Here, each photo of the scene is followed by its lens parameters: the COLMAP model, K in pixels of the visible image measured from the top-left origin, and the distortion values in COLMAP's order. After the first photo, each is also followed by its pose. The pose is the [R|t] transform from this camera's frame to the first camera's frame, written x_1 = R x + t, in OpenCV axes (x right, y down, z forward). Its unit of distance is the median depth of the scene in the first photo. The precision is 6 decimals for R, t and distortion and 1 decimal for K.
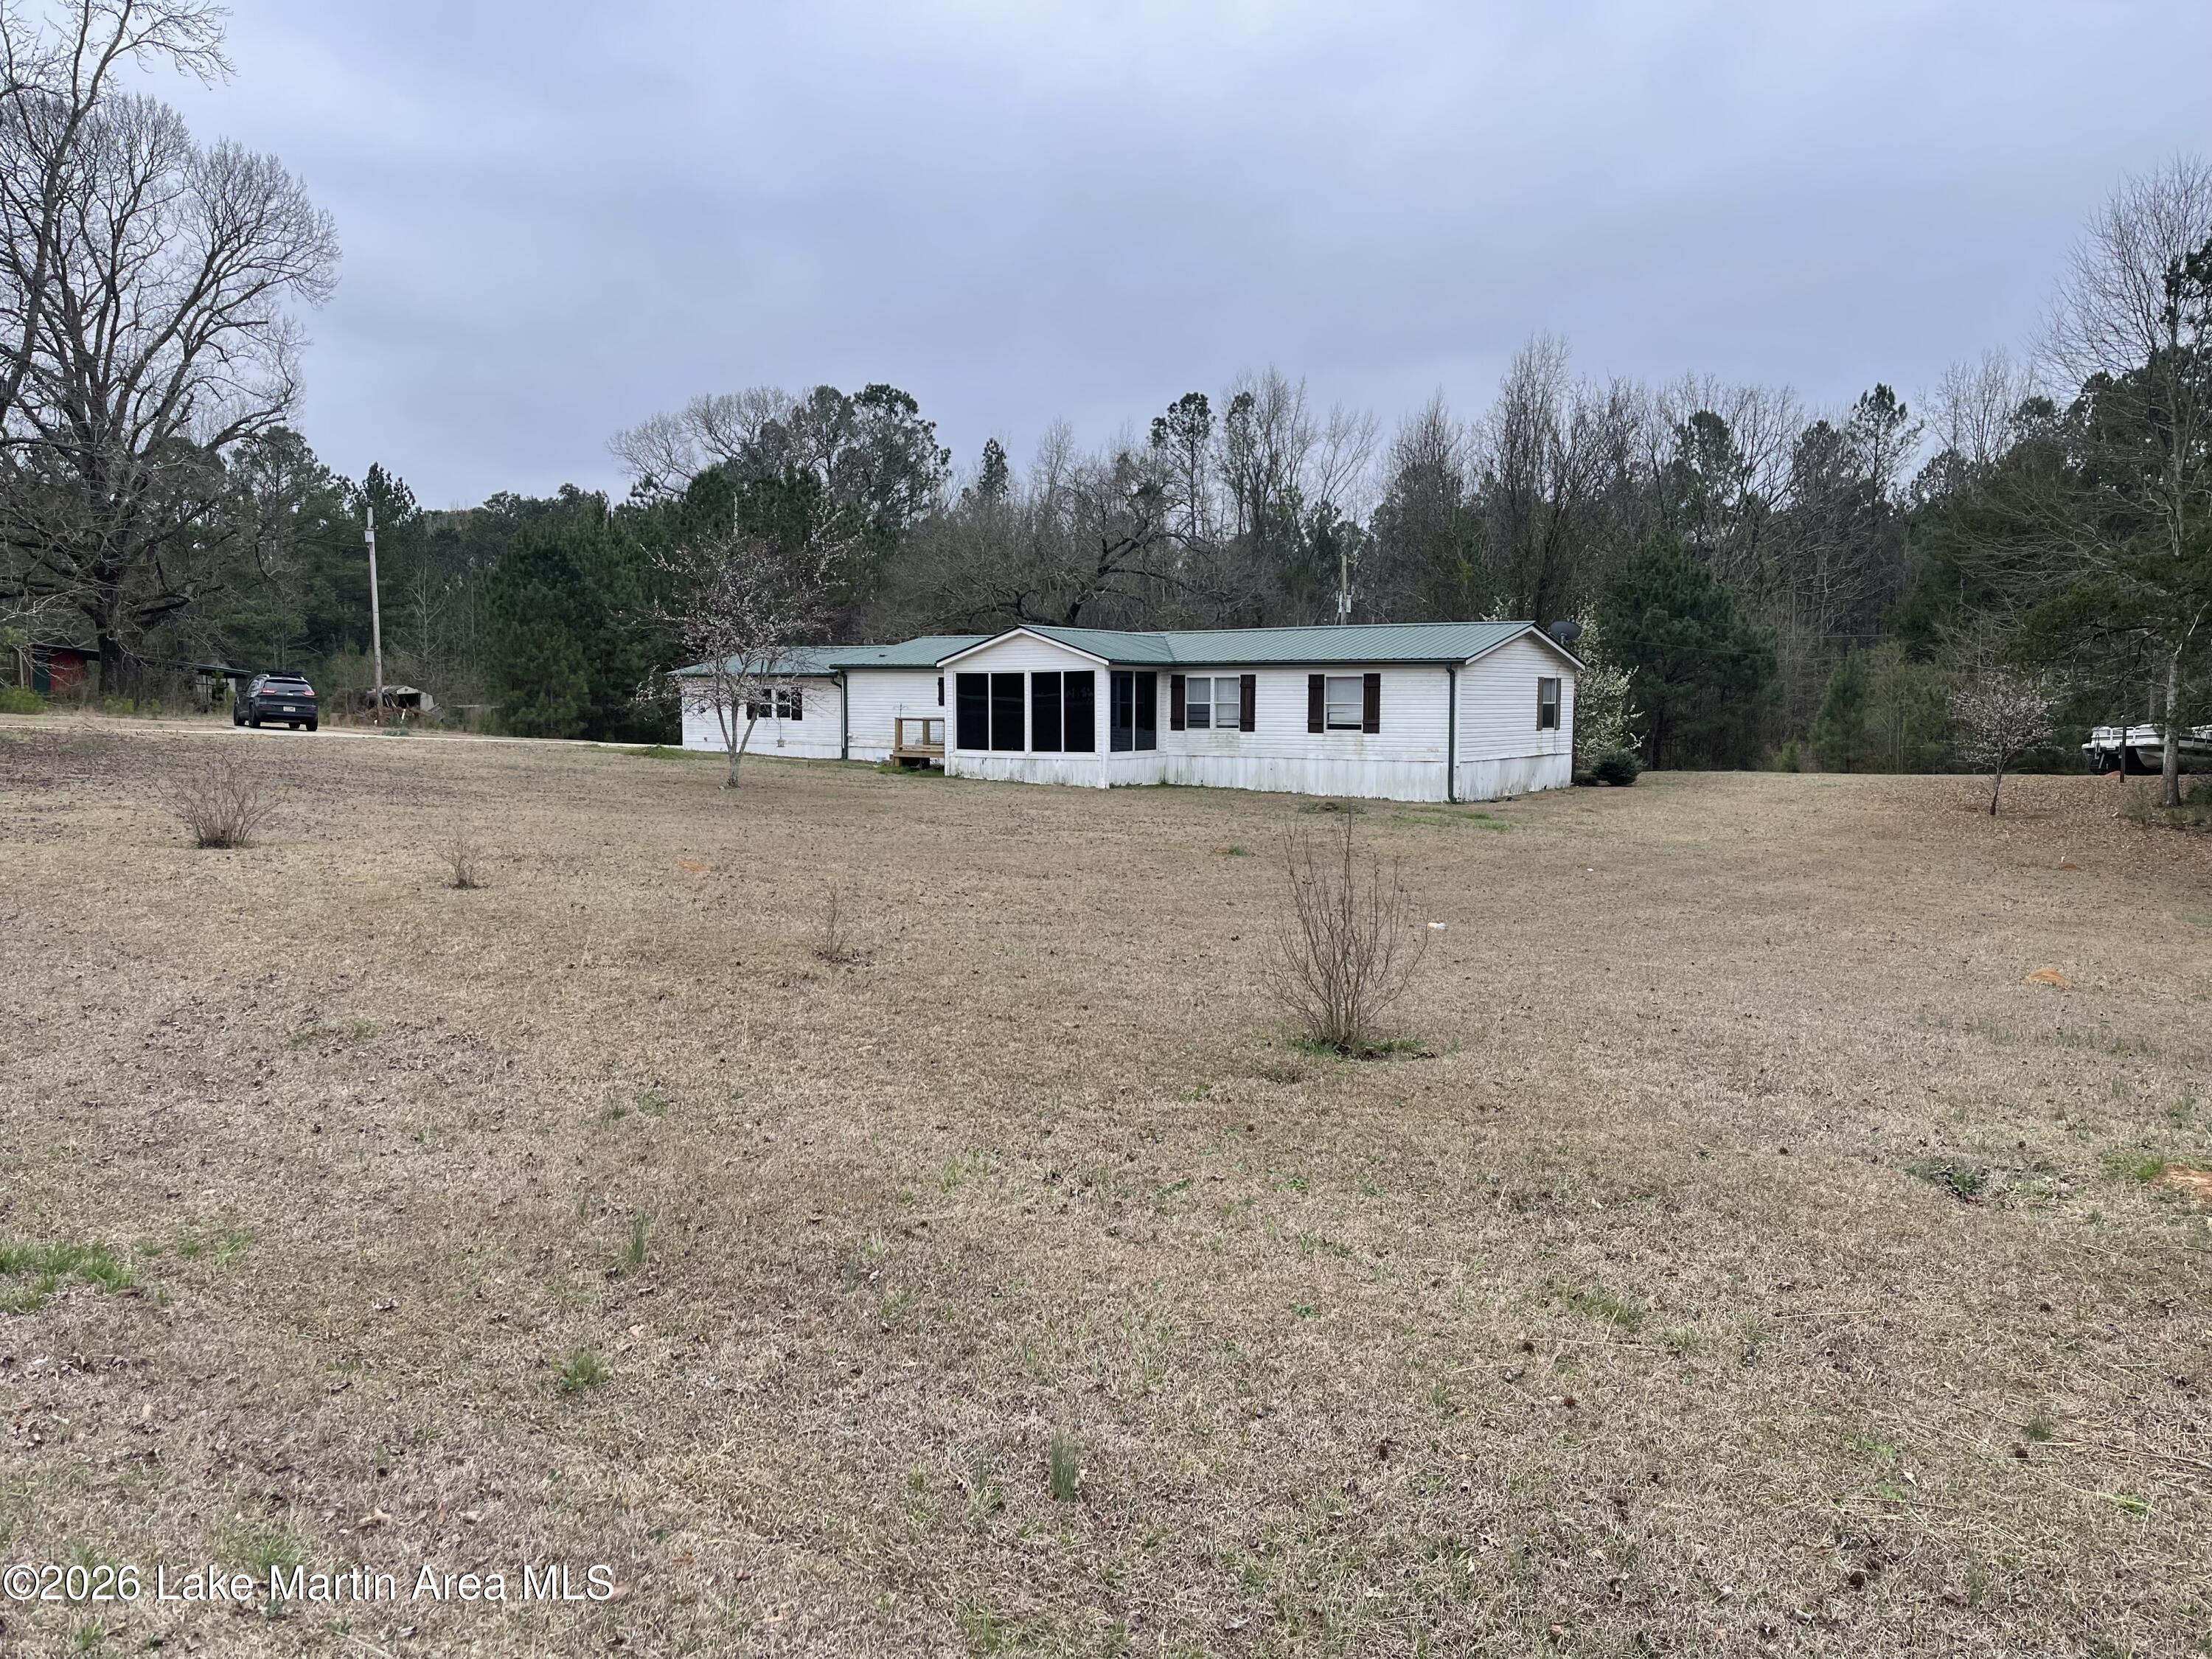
lens RADIAL K [[1669.7, 0, 1106.0], [0, 1669.7, 829.5], [0, 0, 1]] dist [0.042030, -0.010557]
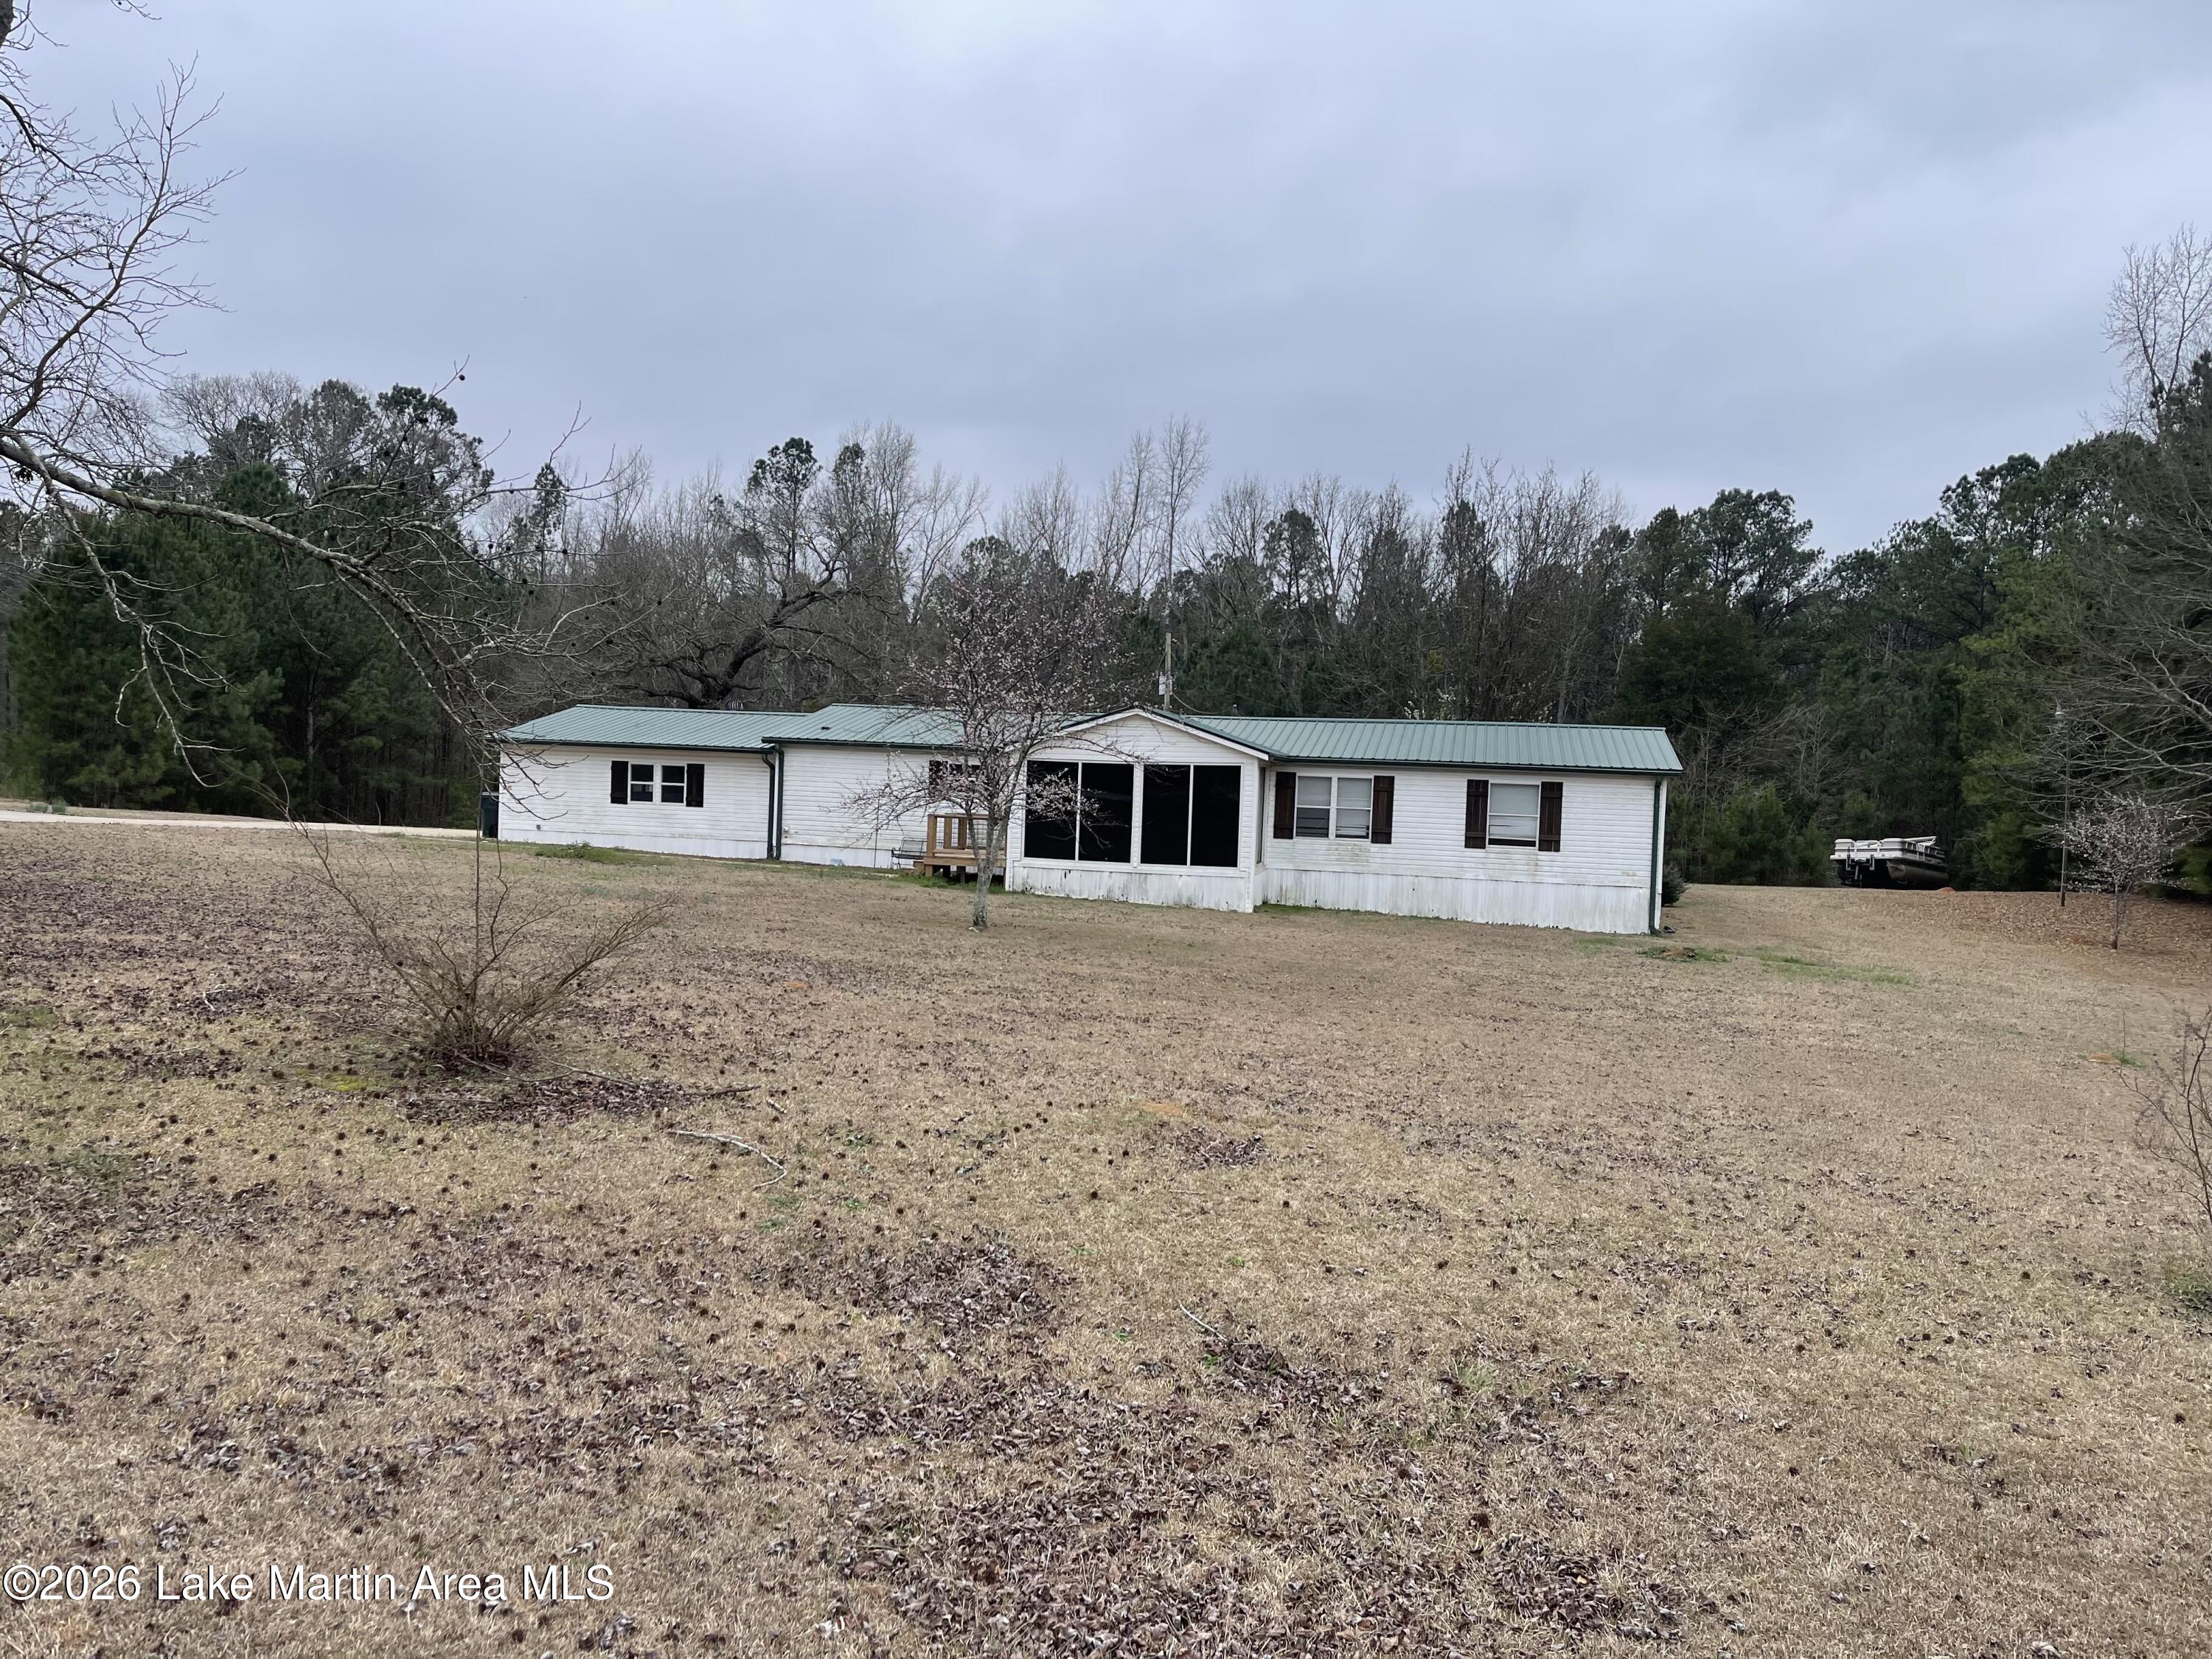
lens RADIAL K [[1669.7, 0, 1106.0], [0, 1669.7, 829.5], [0, 0, 1]] dist [0.042030, -0.010557]
pose [[0.931843, 0.021325, 0.362235, -0.336904], [-0.007142, 0.999156, -0.040450, -0.029979], [-0.362792, 0.035106, 0.931209, 0.262853]]
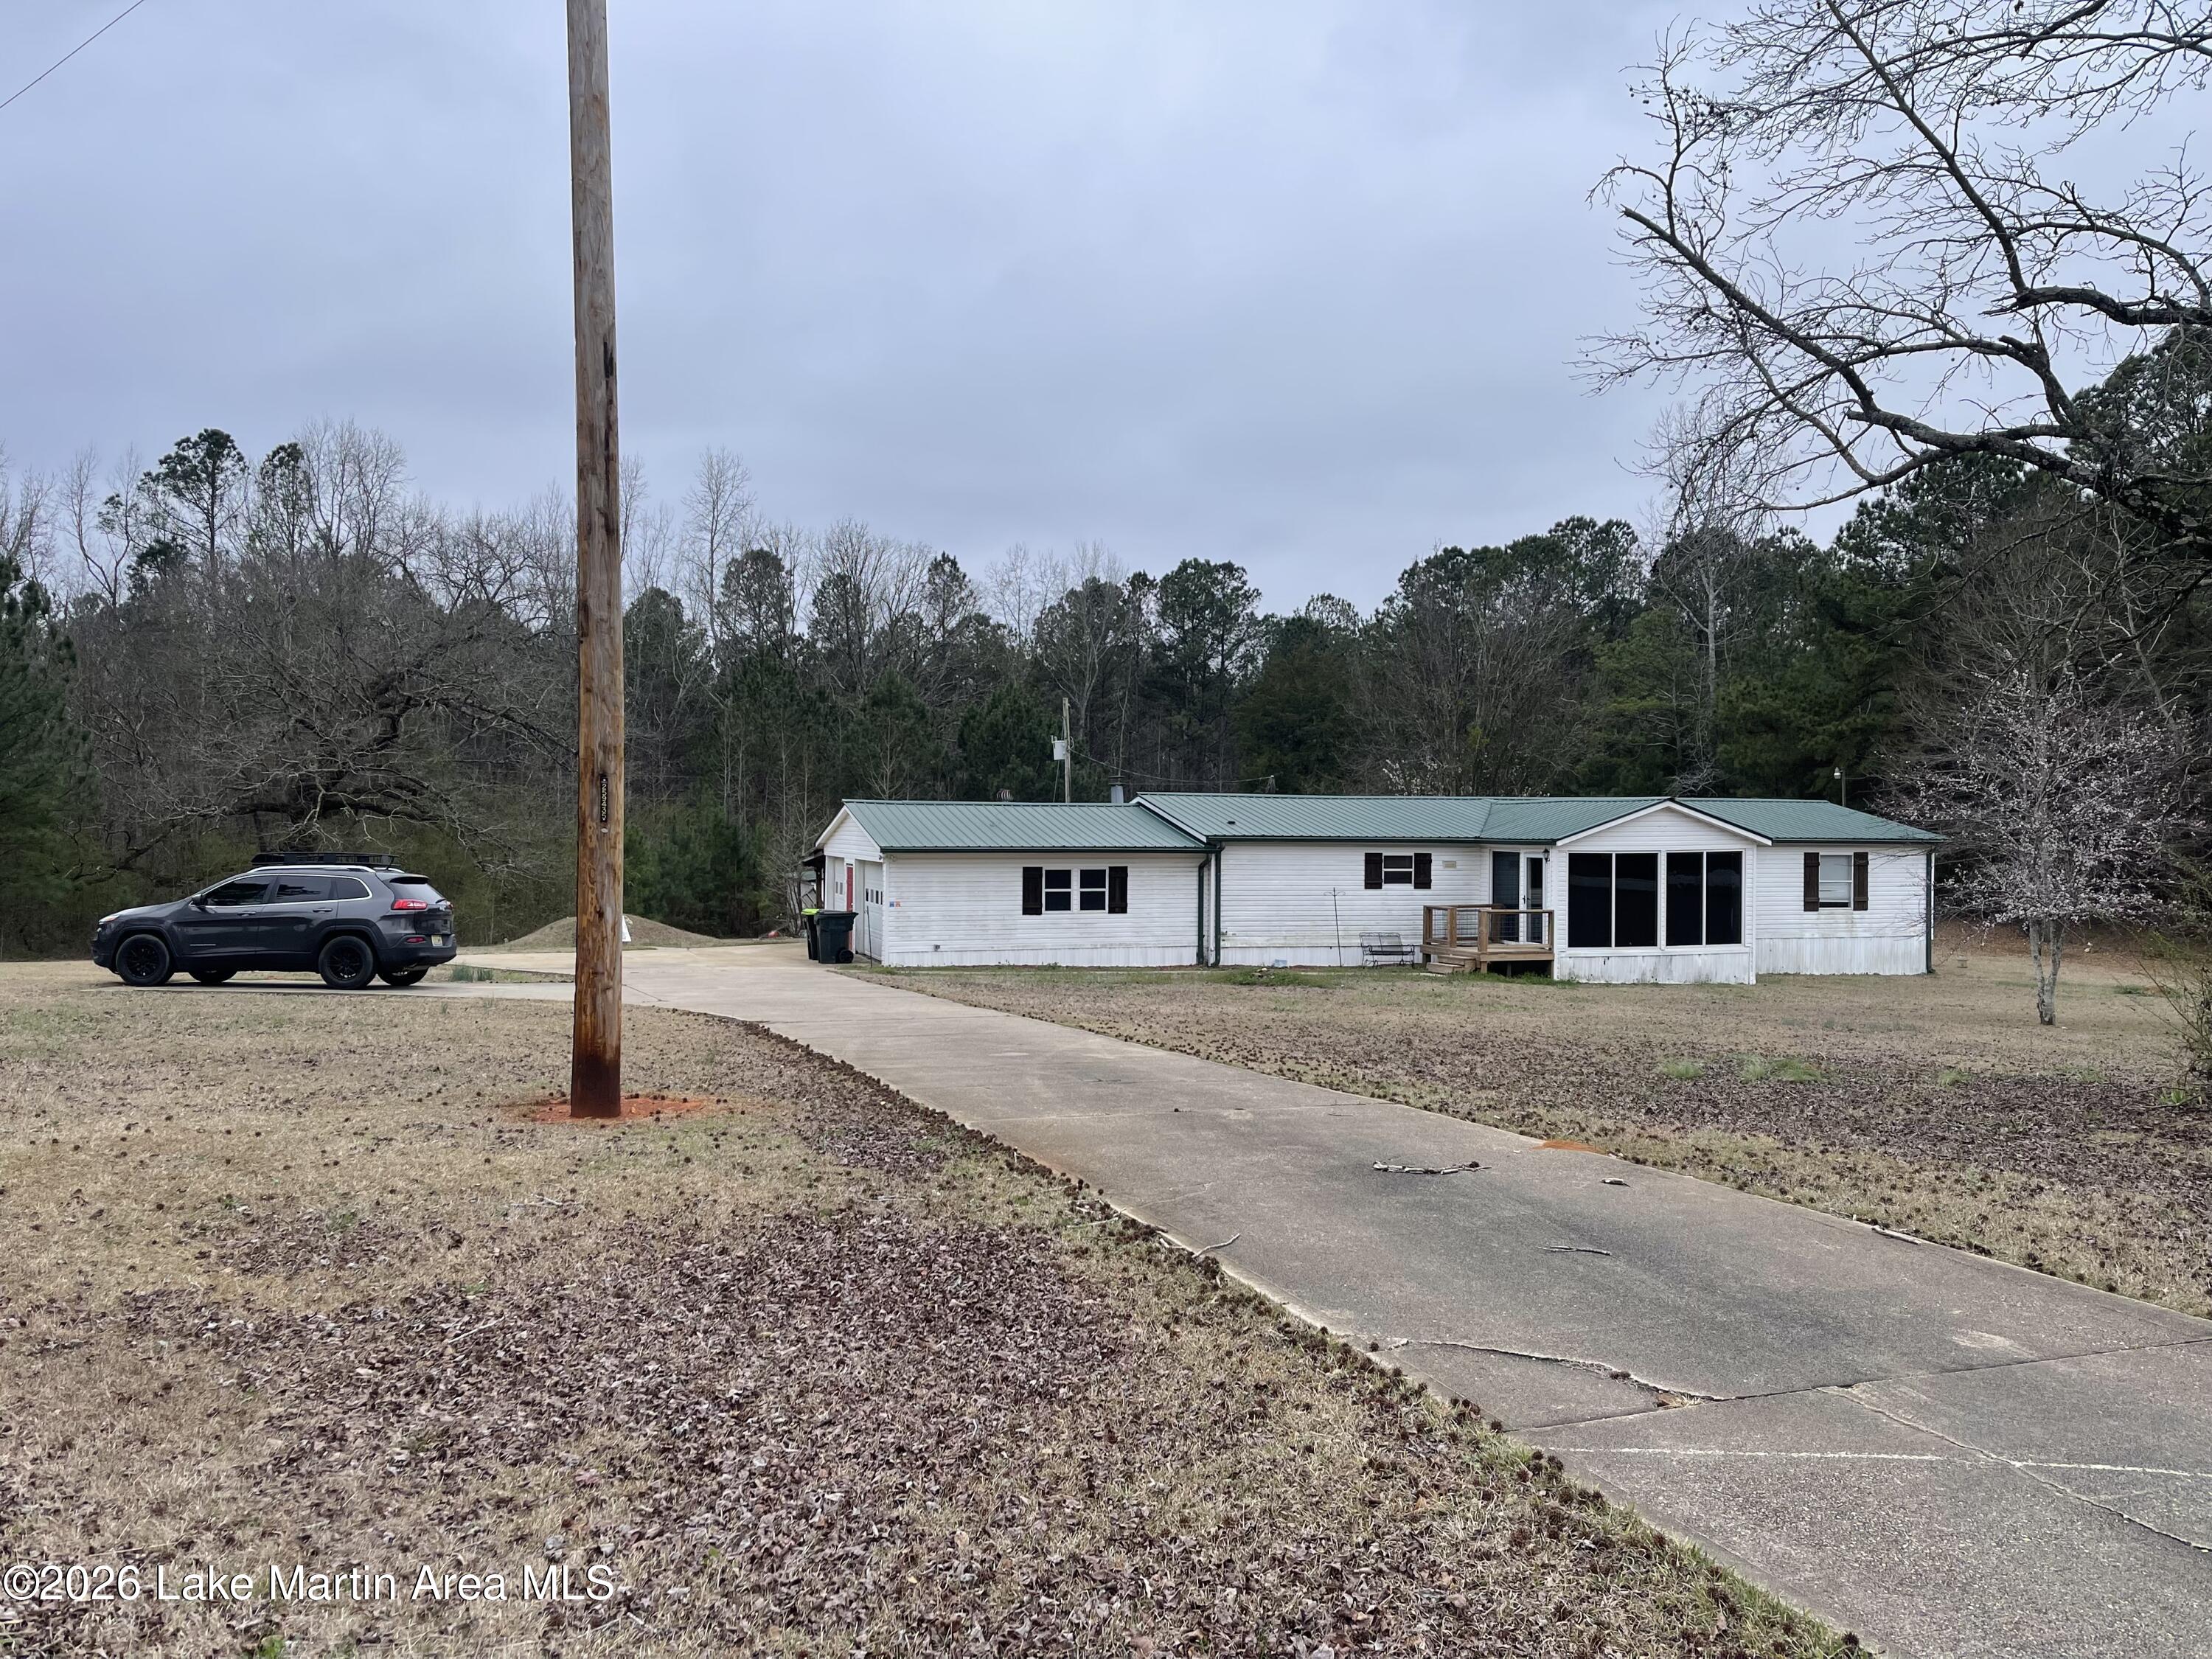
lens RADIAL K [[1669.7, 0, 1106.0], [0, 1669.7, 829.5], [0, 0, 1]] dist [0.042030, -0.010557]
pose [[0.608612, -0.002797, 0.793463, -0.865346], [0.057338, 0.997534, -0.040464, -0.085070], [-0.791394, 0.070122, 0.607271, 0.685969]]
